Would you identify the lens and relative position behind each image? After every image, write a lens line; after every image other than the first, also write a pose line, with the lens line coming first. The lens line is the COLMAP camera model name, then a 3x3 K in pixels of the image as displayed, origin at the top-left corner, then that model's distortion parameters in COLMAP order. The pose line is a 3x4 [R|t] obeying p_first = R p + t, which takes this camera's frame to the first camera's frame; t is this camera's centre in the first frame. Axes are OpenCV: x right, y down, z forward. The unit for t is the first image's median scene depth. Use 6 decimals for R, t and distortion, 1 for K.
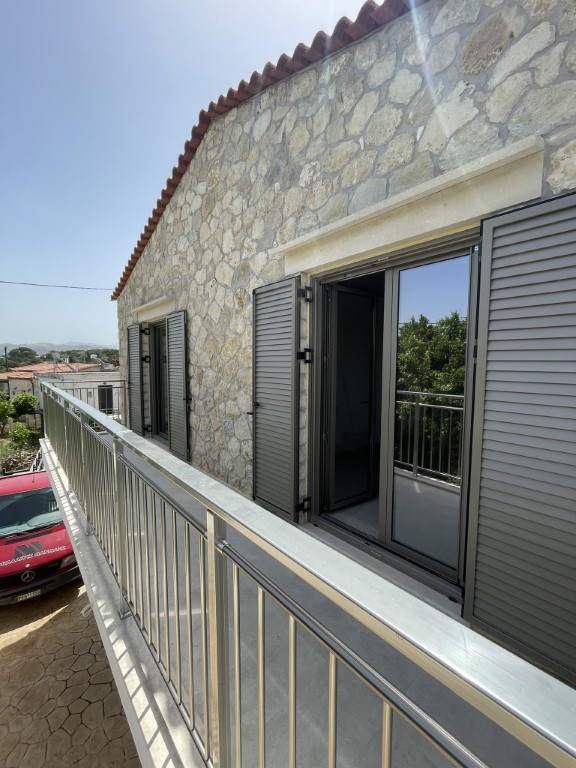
lens RADIAL K [[311.4, 0, 289.1], [0, 311.4, 384.9], [0, 0, 1]] dist [-0.004116, 0.001025]
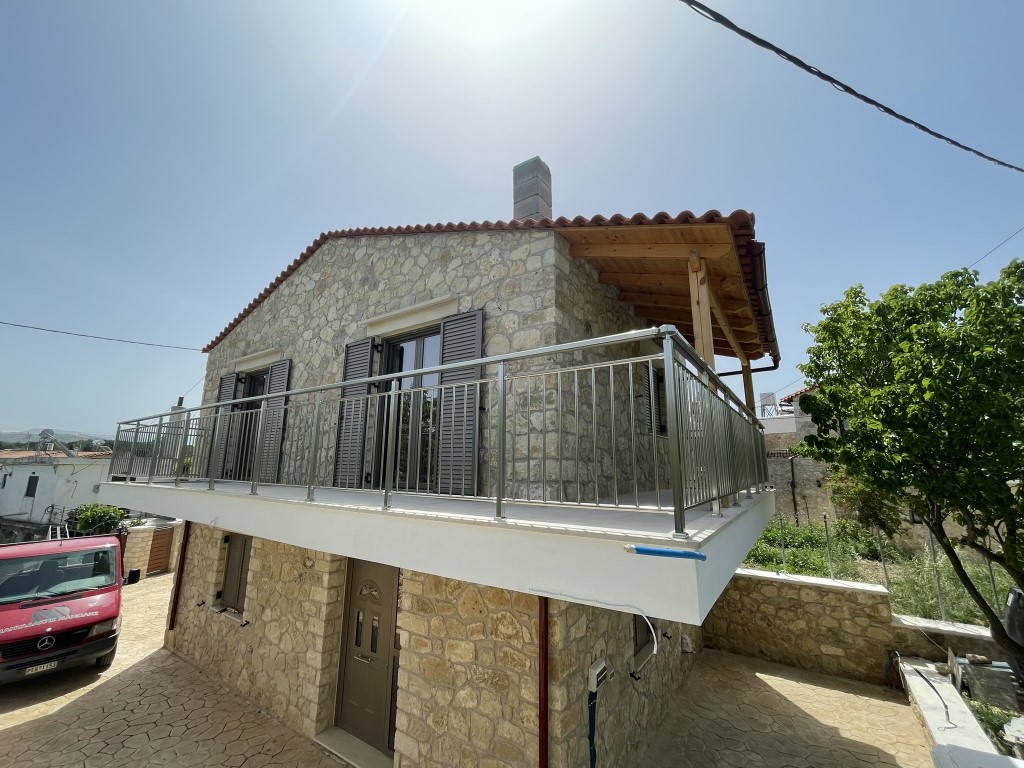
lens RADIAL K [[415.1, 0, 510.2], [0, 415.1, 385.4], [0, 0, 1]] dist [-0.004116, 0.001025]
pose [[0.970706, 0.054050, 0.234112, 0.204531], [0.009239, 0.965251, -0.261160, 0.439582], [-0.240092, 0.255672, 0.936476, -1.083405]]
